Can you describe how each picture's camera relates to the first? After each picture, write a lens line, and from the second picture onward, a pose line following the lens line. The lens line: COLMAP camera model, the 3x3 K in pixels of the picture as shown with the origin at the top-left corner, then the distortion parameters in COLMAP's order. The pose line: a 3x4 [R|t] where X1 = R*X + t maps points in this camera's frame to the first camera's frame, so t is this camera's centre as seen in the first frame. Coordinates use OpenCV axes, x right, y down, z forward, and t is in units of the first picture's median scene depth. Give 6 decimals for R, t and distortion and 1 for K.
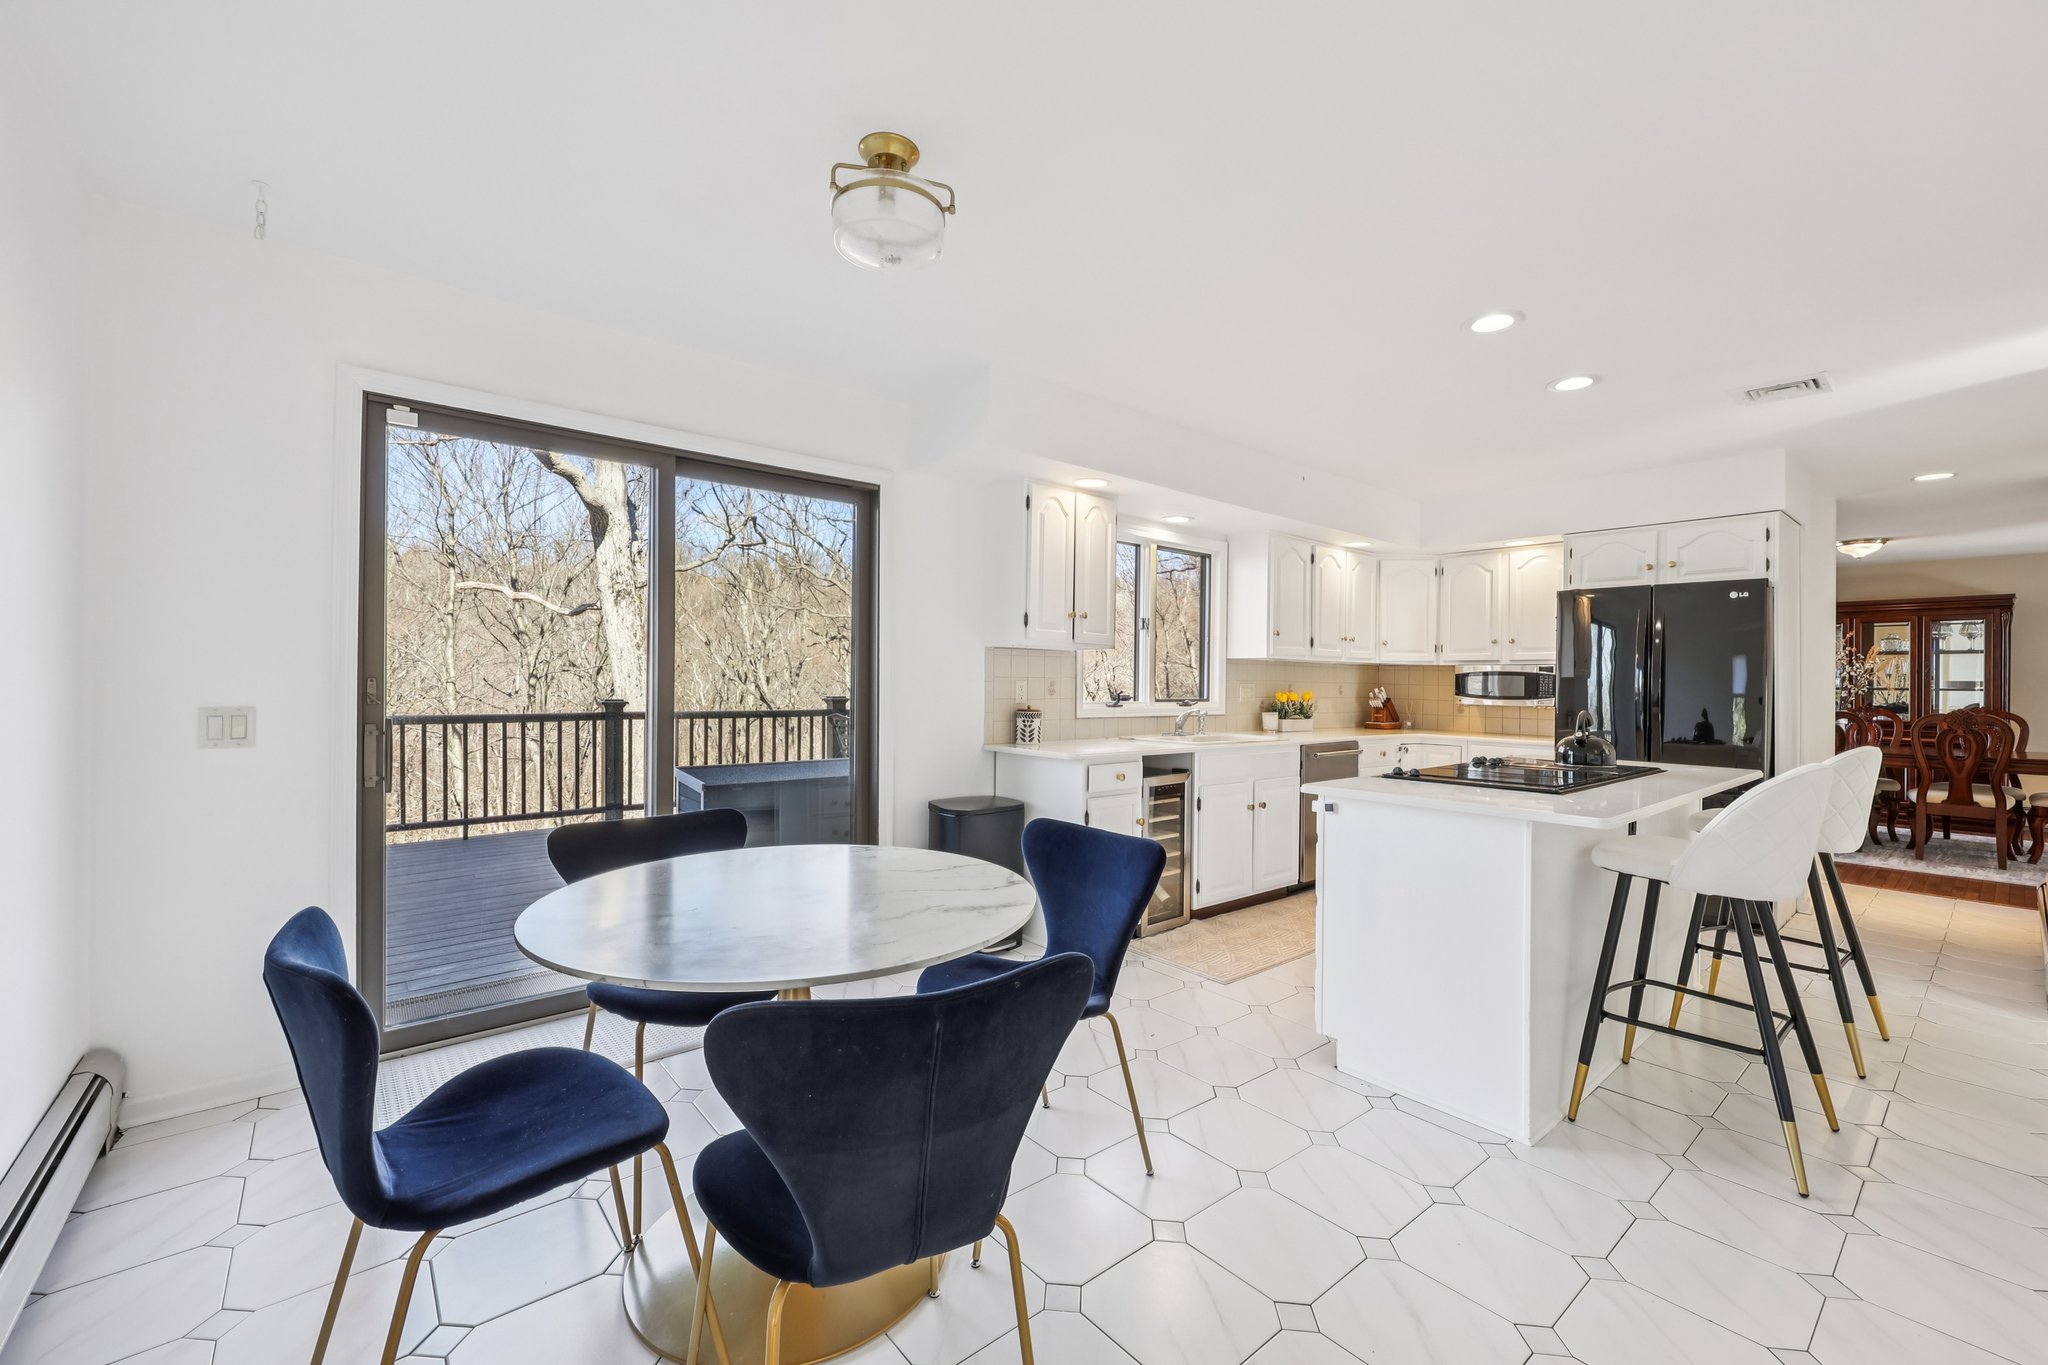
lens RADIAL K [[835.3, 0, 1027.9], [0, 835.3, 665.4], [0, 0, 1]] dist [0.000951, -0.000512]
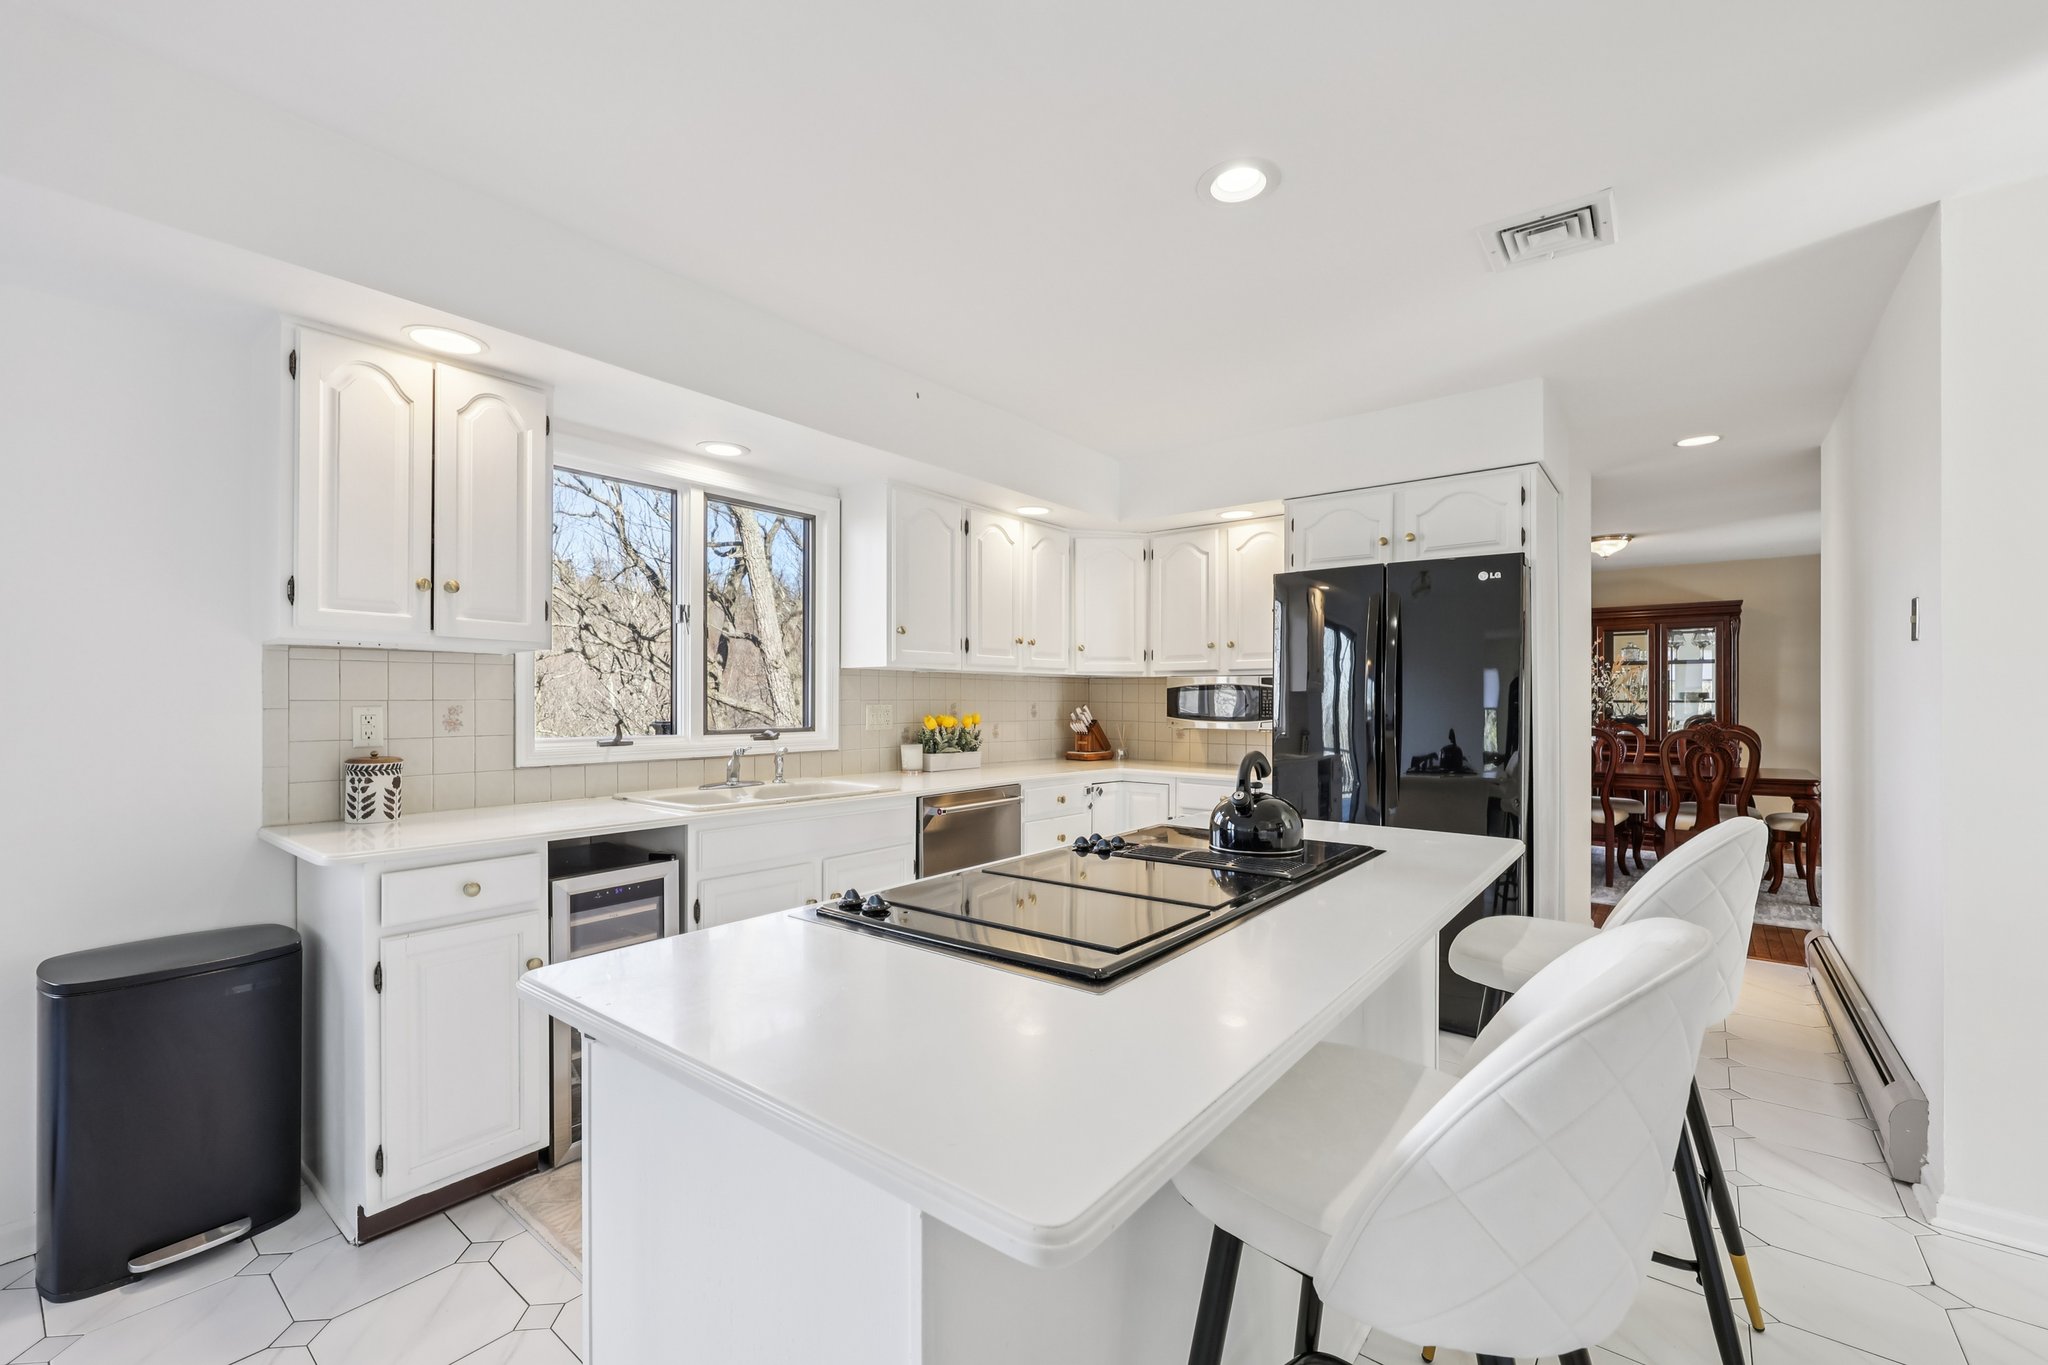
lens RADIAL K [[835.3, 0, 1024.3], [0, 835.3, 684.4], [0, 0, 1]] dist [0.000951, -0.000512]
pose [[0.980907, -0.006482, 0.194367, 0.250402], [0.006093, 0.999978, 0.002599, 0.004020], [-0.194380, -0.001365, 0.980925, 0.293509]]
